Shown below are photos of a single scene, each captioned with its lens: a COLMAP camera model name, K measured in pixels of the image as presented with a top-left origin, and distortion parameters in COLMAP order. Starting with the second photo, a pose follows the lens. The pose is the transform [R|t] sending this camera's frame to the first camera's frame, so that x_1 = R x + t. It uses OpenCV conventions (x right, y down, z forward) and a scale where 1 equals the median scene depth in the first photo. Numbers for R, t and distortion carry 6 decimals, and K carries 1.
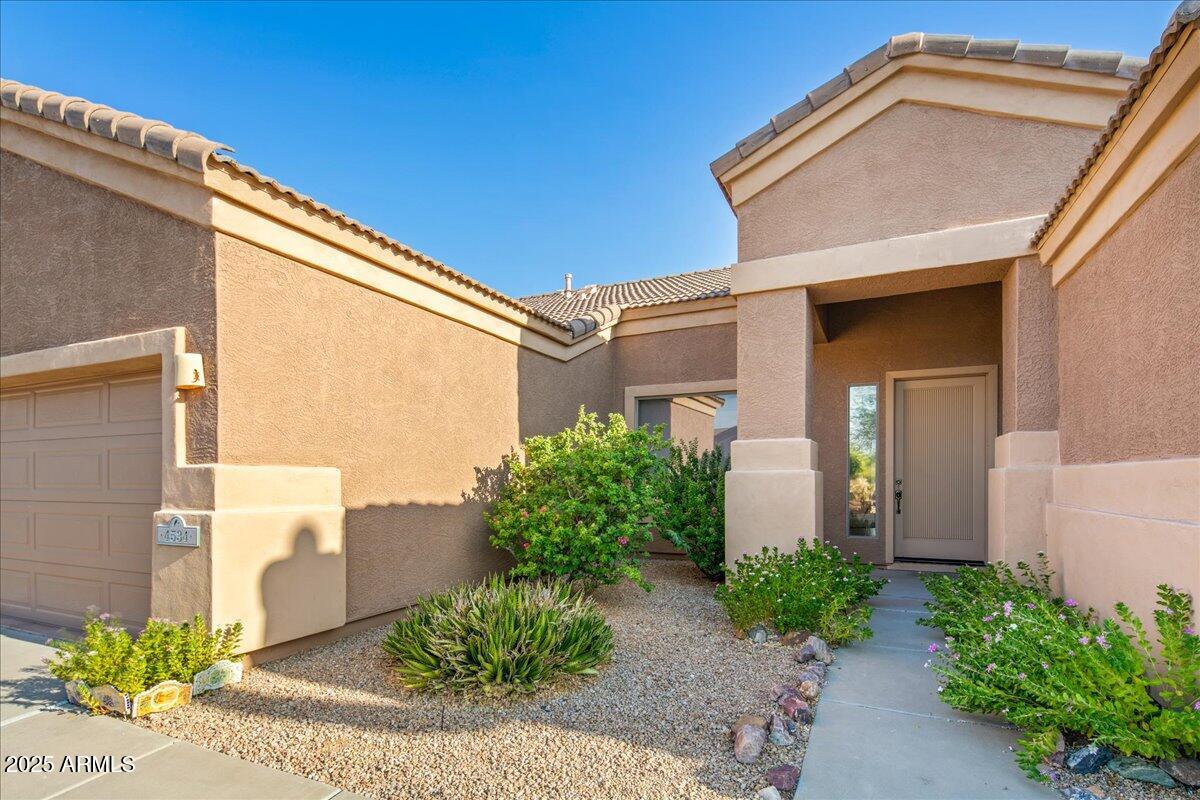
lens RADIAL K [[561.5, 0, 611.1], [0, 561.5, 480.1], [0, 0, 1]] dist [0.000253, -0.000155]
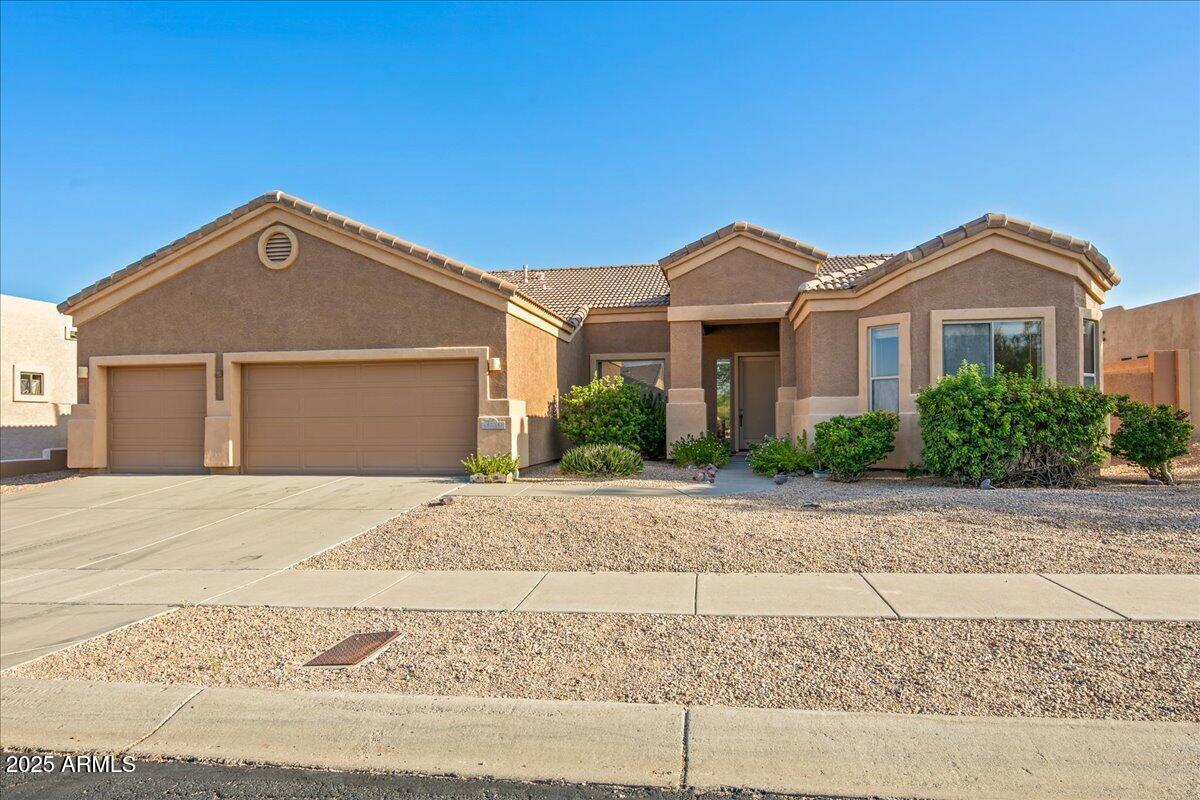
lens RADIAL K [[608.7, 0, 599.1], [0, 608.7, 413.4], [0, 0, 1]] dist [0.001336, 0.000031]
pose [[0.972210, -0.004049, 0.234077, -0.679975], [0.006512, 0.999931, -0.009752, 0.051370], [-0.234021, 0.011006, 0.972169, -1.387417]]
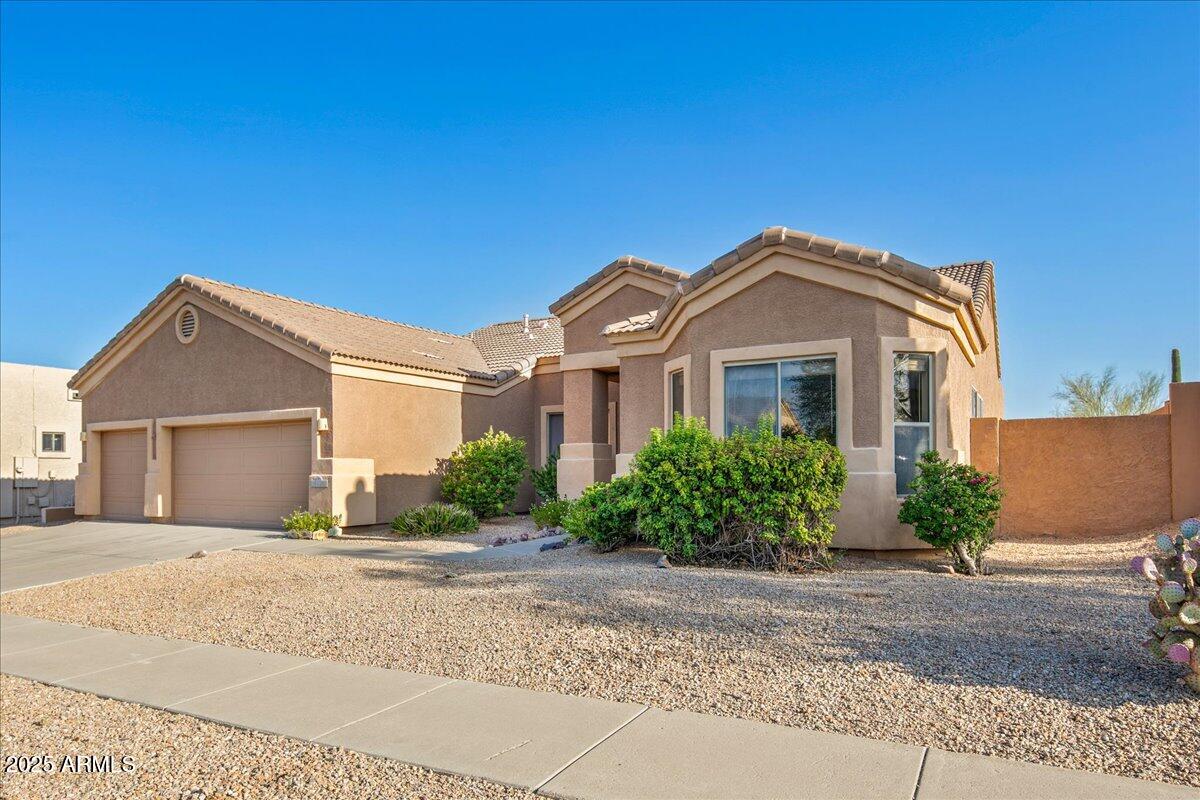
lens RADIAL K [[661.3, 0, 599.9], [0, 661.3, 462.8], [0, 0, 1]] dist [0.000918, -0.000341]
pose [[0.995917, -0.005512, -0.090110, 0.650090], [0.004476, 0.999922, -0.011691, 0.028254], [0.090168, 0.011240, 0.995863, -1.526005]]
